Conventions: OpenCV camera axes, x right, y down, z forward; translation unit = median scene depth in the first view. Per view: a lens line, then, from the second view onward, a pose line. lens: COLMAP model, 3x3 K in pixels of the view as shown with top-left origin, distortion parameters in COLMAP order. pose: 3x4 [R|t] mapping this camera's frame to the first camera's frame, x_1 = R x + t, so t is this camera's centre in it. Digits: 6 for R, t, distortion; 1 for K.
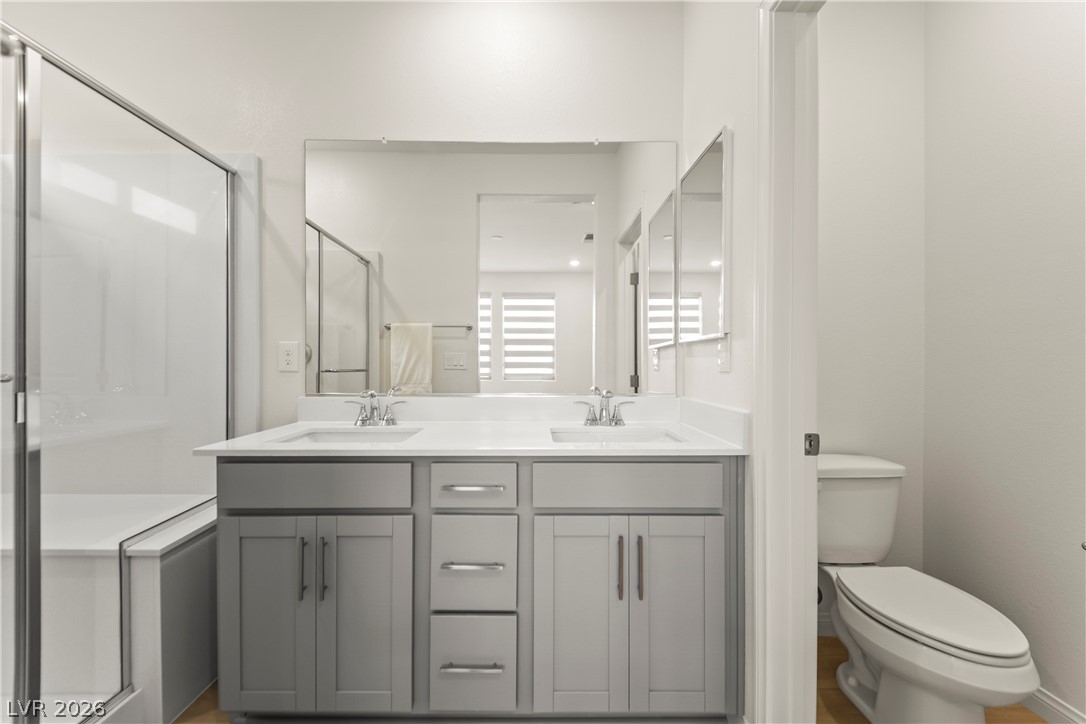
lens RADIAL K [[431.9, 0, 543.4], [0, 431.9, 376.1], [0, 0, 1]] dist [0.014208, -0.008856]
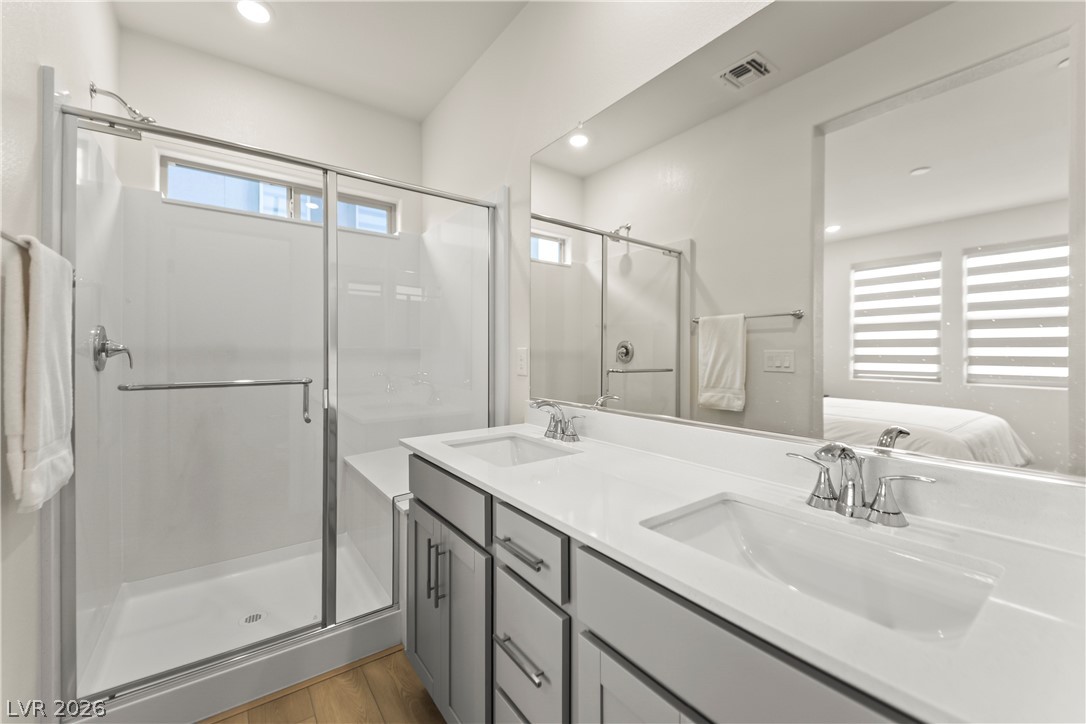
lens RADIAL K [[431.7, 0, 542.1], [0, 431.7, 361.0], [0, 0, 1]] dist [0.027967, -0.015761]
pose [[0.574722, 0.010175, -0.818286, 0.182855], [-0.019345, 0.999812, -0.001154, -0.026564], [0.818120, 0.016493, 0.574811, 0.237035]]
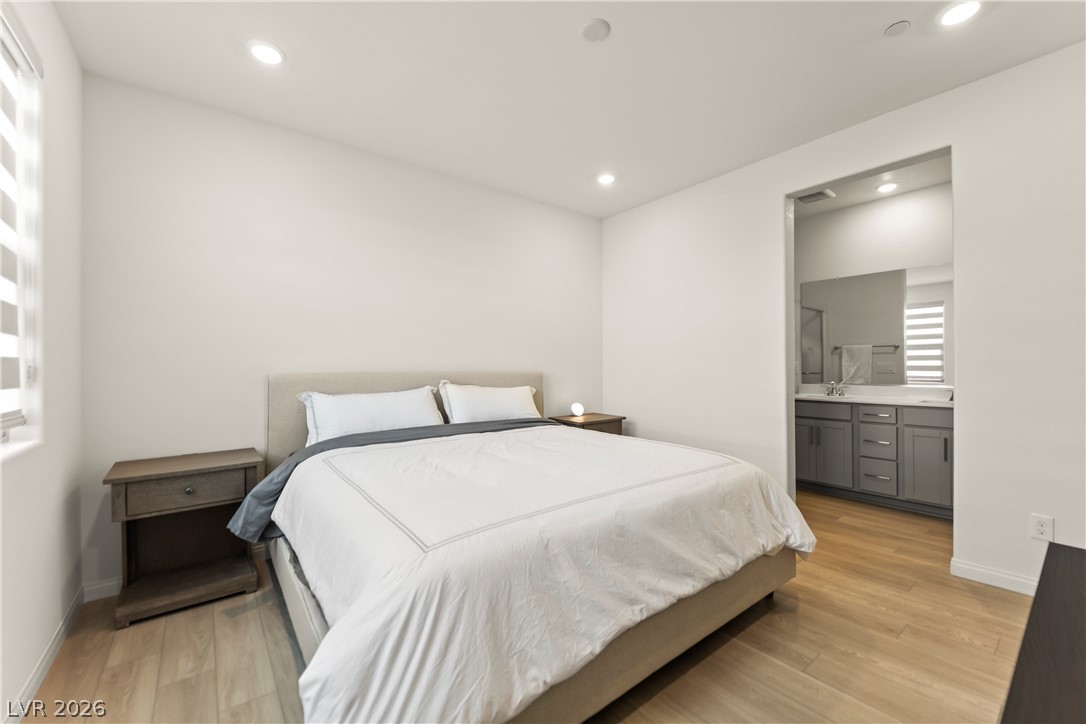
lens RADIAL K [[431.7, 0, 542.1], [0, 431.7, 361.0], [0, 0, 1]] dist [0.027967, -0.015761]
pose [[0.603896, -0.016940, -0.796883, 0.319456], [-0.014430, 0.999378, -0.032181, 0.010821], [0.796933, 0.030933, 0.603276, -0.993942]]
